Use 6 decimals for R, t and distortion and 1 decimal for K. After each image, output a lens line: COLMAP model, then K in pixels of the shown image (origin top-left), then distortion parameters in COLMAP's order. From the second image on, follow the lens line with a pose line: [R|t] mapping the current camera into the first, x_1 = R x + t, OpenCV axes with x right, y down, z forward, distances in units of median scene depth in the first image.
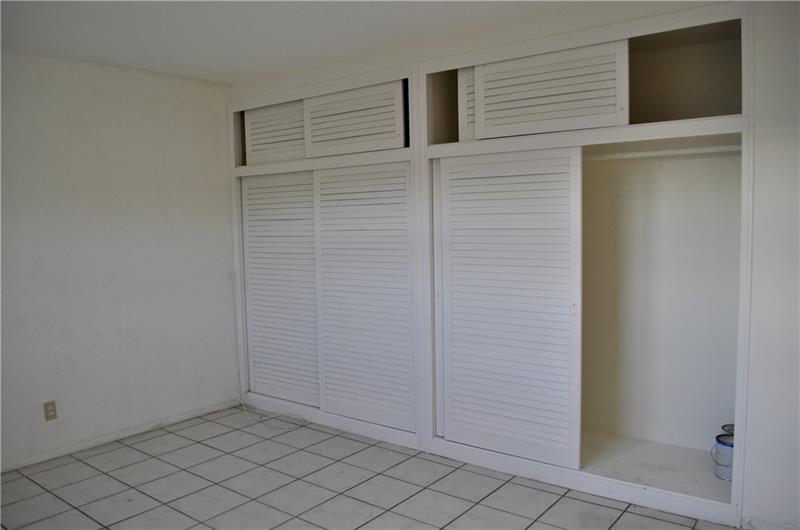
lens RADIAL K [[634.3, 0, 399.3], [0, 634.3, 265.0], [0, 0, 1]] dist [-0.069178, -0.006199]
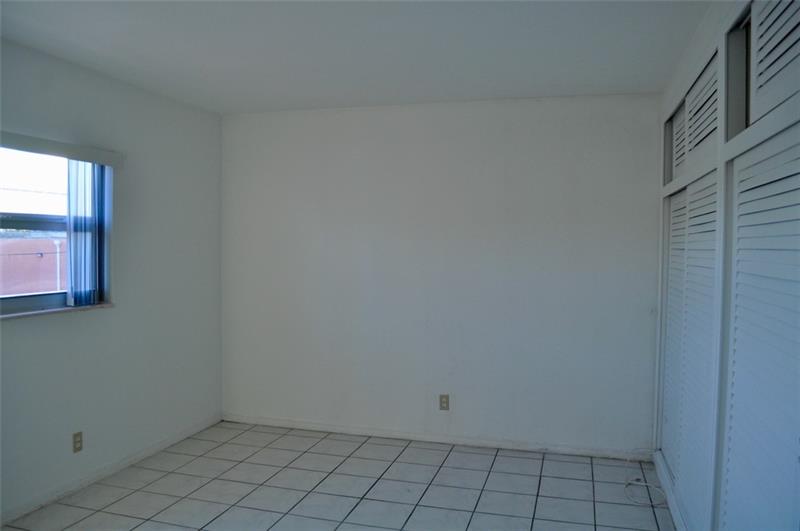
lens RADIAL K [[634.3, 0, 400.1], [0, 634.3, 262.7], [0, 0, 1]] dist [-0.069178, -0.006199]
pose [[0.384601, 0.057701, -0.921278, 0.442116], [-0.089706, 0.995657, 0.024910, -0.046938], [0.918714, 0.073064, 0.388107, 0.377579]]
